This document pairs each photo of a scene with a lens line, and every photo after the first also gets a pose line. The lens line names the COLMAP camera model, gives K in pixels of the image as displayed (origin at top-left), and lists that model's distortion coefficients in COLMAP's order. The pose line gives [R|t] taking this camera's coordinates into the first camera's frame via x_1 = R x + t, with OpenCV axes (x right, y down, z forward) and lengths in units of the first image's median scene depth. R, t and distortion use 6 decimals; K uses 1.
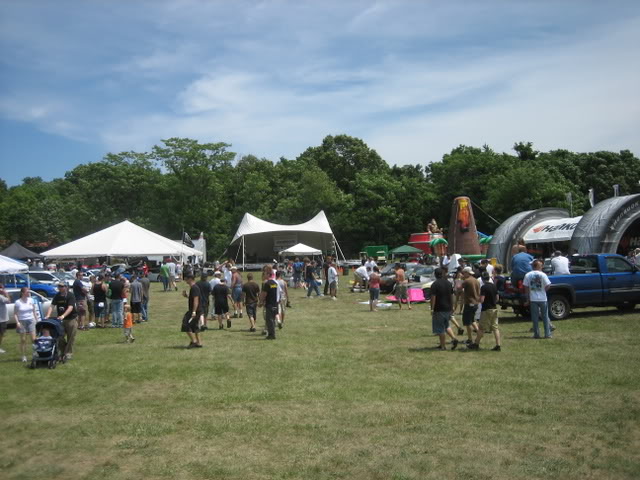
lens RADIAL K [[653.4, 0, 318.9], [0, 653.4, 239.0], [0, 0, 1]] dist [-0.073690, 0.000000]
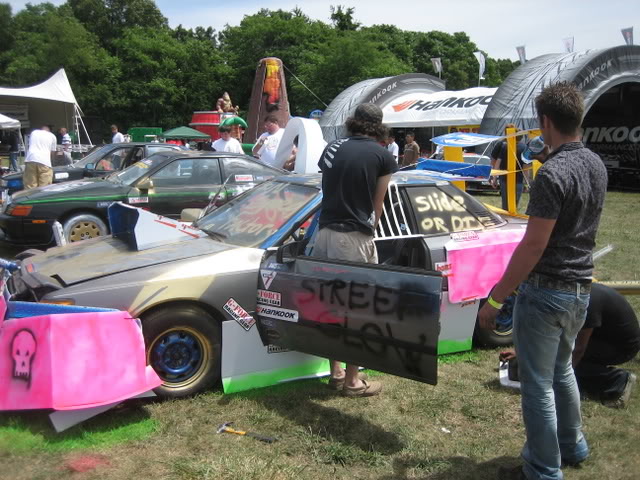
lens RADIAL K [[653.4, 0, 318.2], [0, 653.4, 238.9], [0, 0, 1]] dist [-0.073690, 0.000000]
pose [[0.949107, 0.009803, 0.314802, 0.040151], [-0.060748, 0.986445, 0.152433, 0.009757], [-0.309041, -0.163798, 0.936837, 0.227615]]
